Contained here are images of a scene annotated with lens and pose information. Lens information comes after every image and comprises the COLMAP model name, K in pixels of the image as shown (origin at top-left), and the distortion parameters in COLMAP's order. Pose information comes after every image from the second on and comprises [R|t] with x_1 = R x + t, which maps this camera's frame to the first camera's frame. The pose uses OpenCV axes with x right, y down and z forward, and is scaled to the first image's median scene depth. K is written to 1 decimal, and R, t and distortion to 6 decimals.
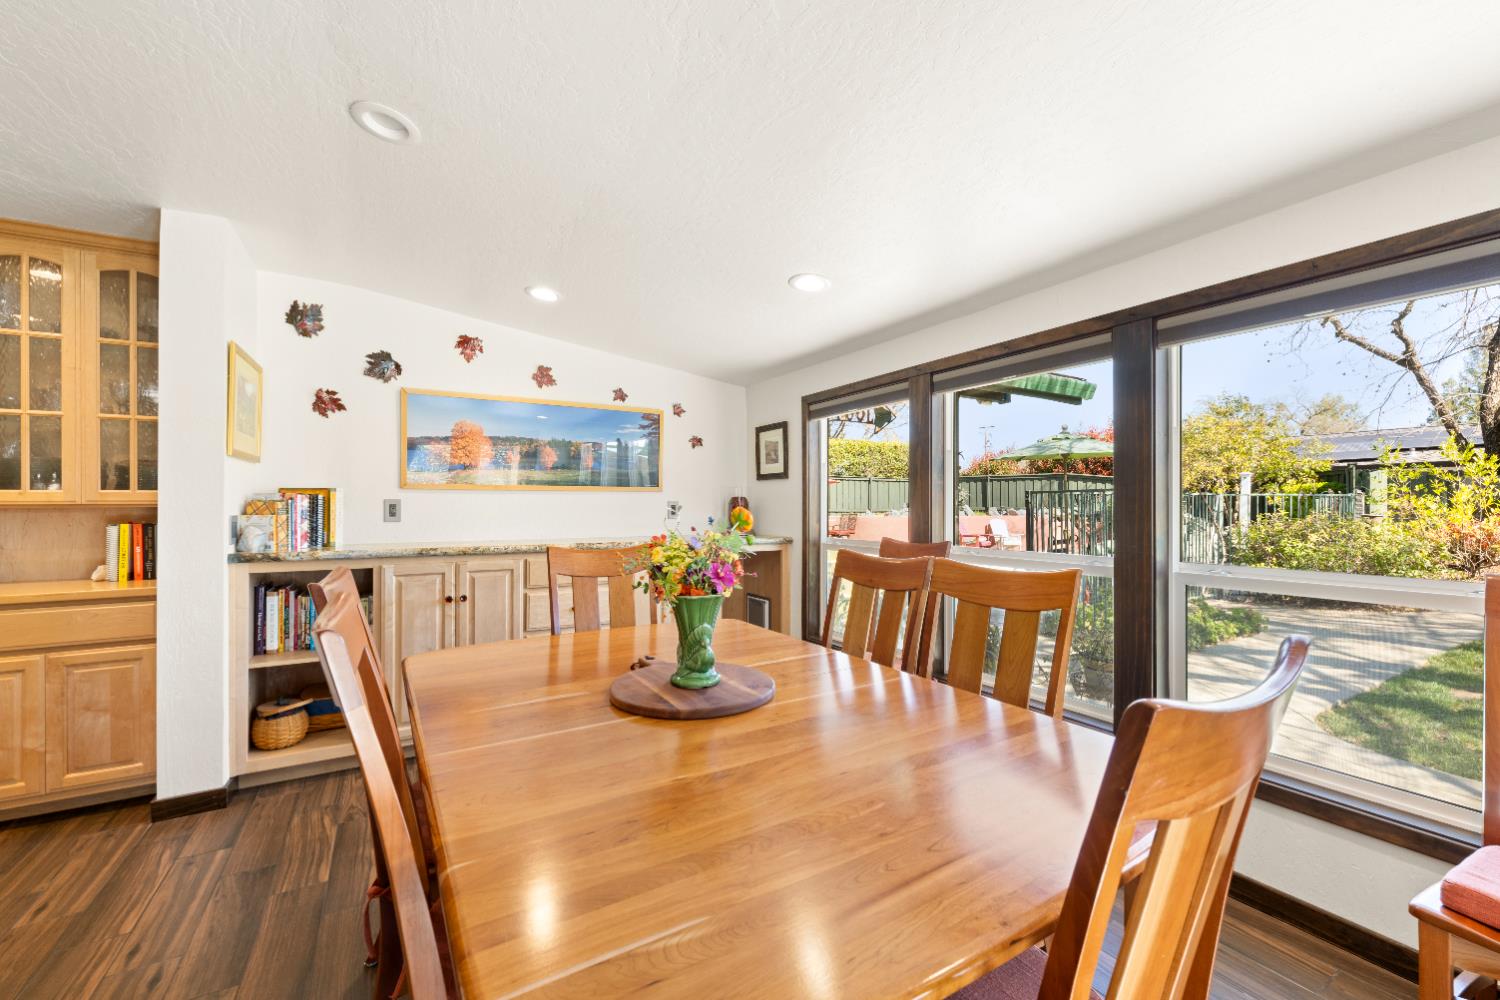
lens RADIAL K [[618.8, 0, 756.6], [0, 618.8, 500.8], [0, 0, 1]] dist [-0.008805, -0.000411]
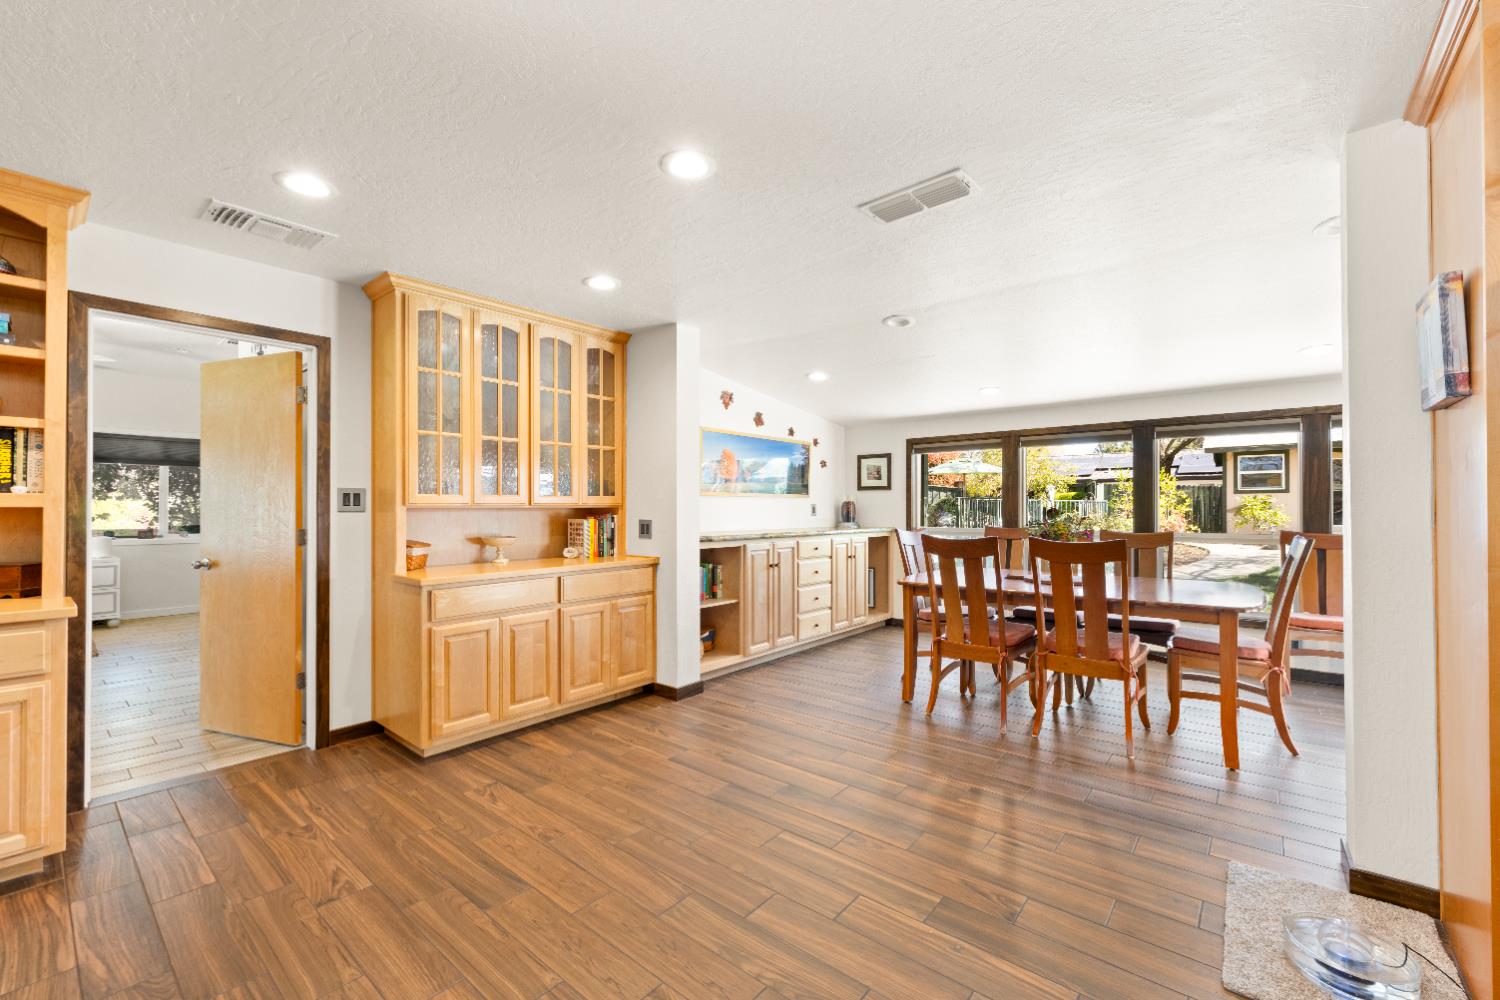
lens RADIAL K [[618.8, 0, 753.1], [0, 618.8, 499.3], [0, 0, 1]] dist [-0.008805, -0.000411]
pose [[0.945514, 0.005877, 0.325529, -0.831475], [-0.003797, 0.999968, -0.007025, 0.000166], [-0.325560, 0.005406, 0.945506, -0.387674]]
